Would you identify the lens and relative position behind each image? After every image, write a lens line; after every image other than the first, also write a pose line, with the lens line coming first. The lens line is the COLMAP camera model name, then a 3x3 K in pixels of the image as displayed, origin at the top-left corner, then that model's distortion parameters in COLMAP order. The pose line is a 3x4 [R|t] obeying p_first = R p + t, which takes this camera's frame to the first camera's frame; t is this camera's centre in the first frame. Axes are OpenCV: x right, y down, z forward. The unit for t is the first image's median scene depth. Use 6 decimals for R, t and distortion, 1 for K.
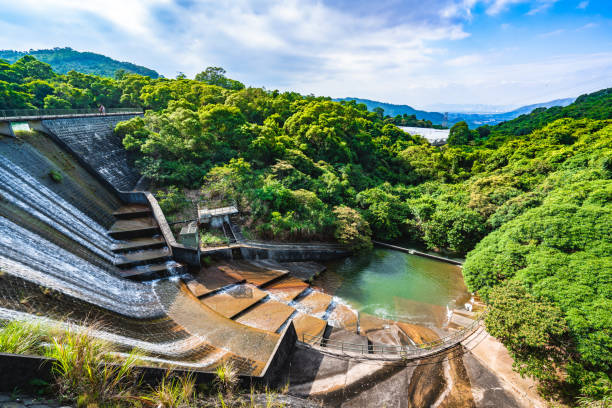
lens RADIAL K [[276.1, 0, 306.0], [0, 276.1, 204.0], [0, 0, 1]] dist [-0.000123, -0.000133]
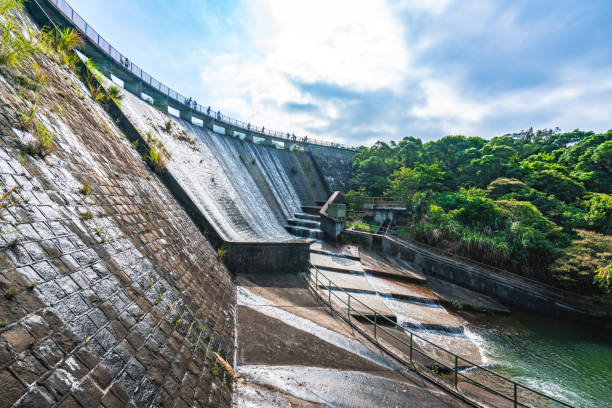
lens RADIAL K [[276.1, 0, 306.0], [0, 276.1, 204.0], [0, 0, 1]] dist [-0.000123, -0.000133]
pose [[0.486636, 0.003215, -0.873599, 0.391550], [-0.309201, 0.935897, -0.168796, 0.267399], [0.817055, 0.352260, 0.456436, 0.344028]]
